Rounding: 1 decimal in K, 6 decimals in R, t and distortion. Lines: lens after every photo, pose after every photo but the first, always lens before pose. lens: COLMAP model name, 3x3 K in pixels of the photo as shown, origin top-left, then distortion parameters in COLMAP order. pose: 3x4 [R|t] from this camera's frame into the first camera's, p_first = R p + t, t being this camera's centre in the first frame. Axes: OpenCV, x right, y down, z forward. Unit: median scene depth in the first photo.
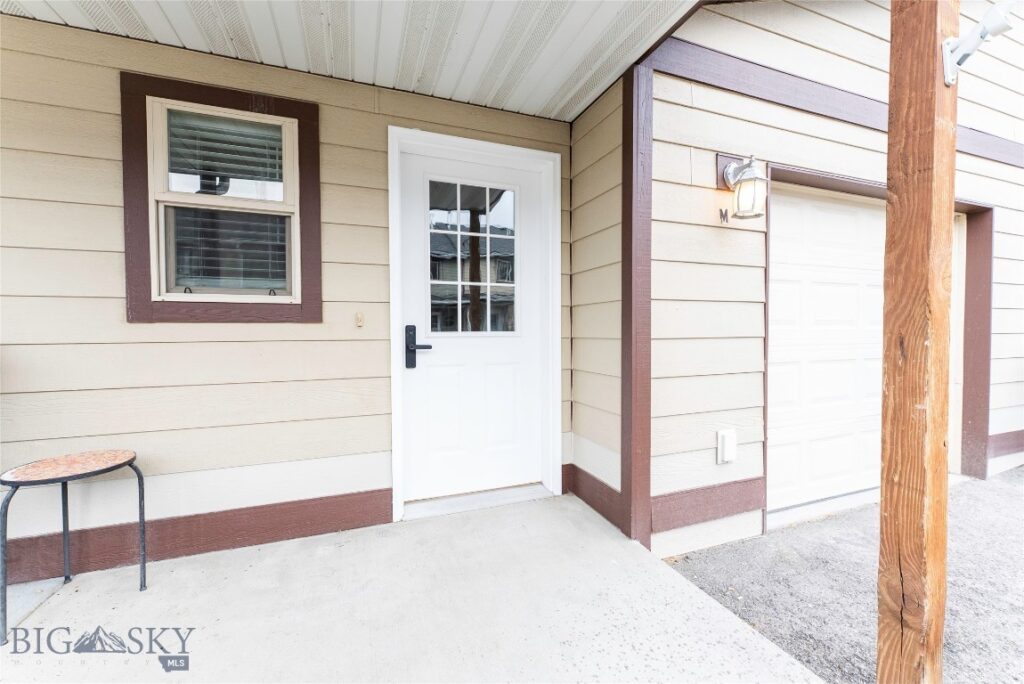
lens RADIAL K [[412.6, 0, 512.4], [0, 412.6, 342.1], [0, 0, 1]] dist [0.002447, 0.000015]
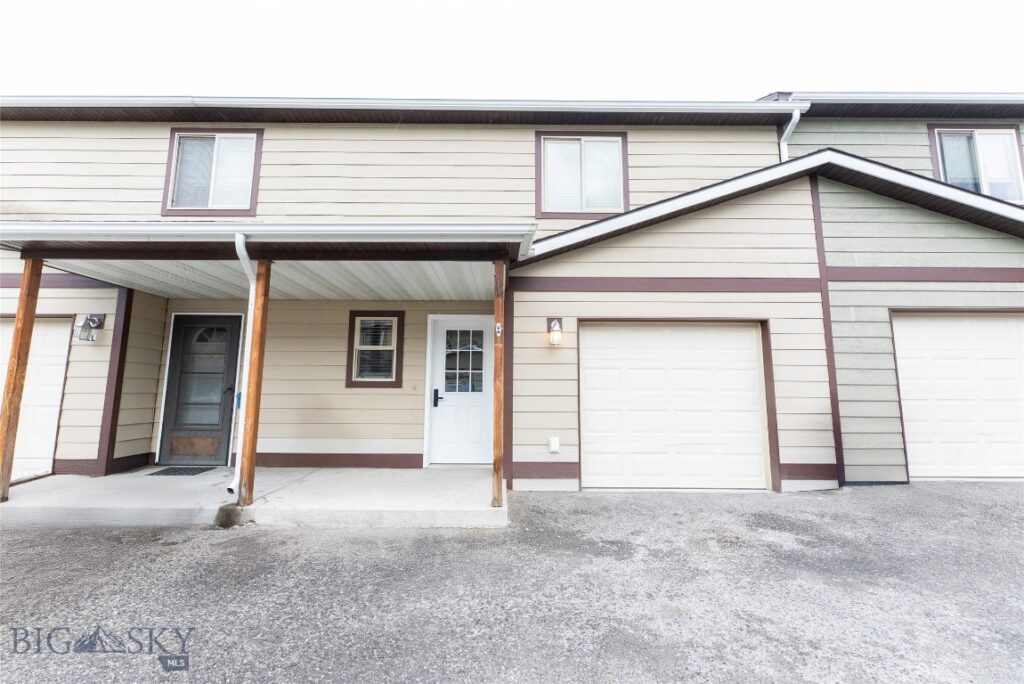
lens RADIAL K [[412.6, 0, 509.0], [0, 412.6, 340.1], [0, 0, 1]] dist [0.002447, 0.000015]
pose [[0.937221, -0.034804, -0.346996, 1.108175], [-0.018663, 0.988576, -0.149564, 0.031937], [0.348237, 0.146650, 0.925864, -1.266005]]
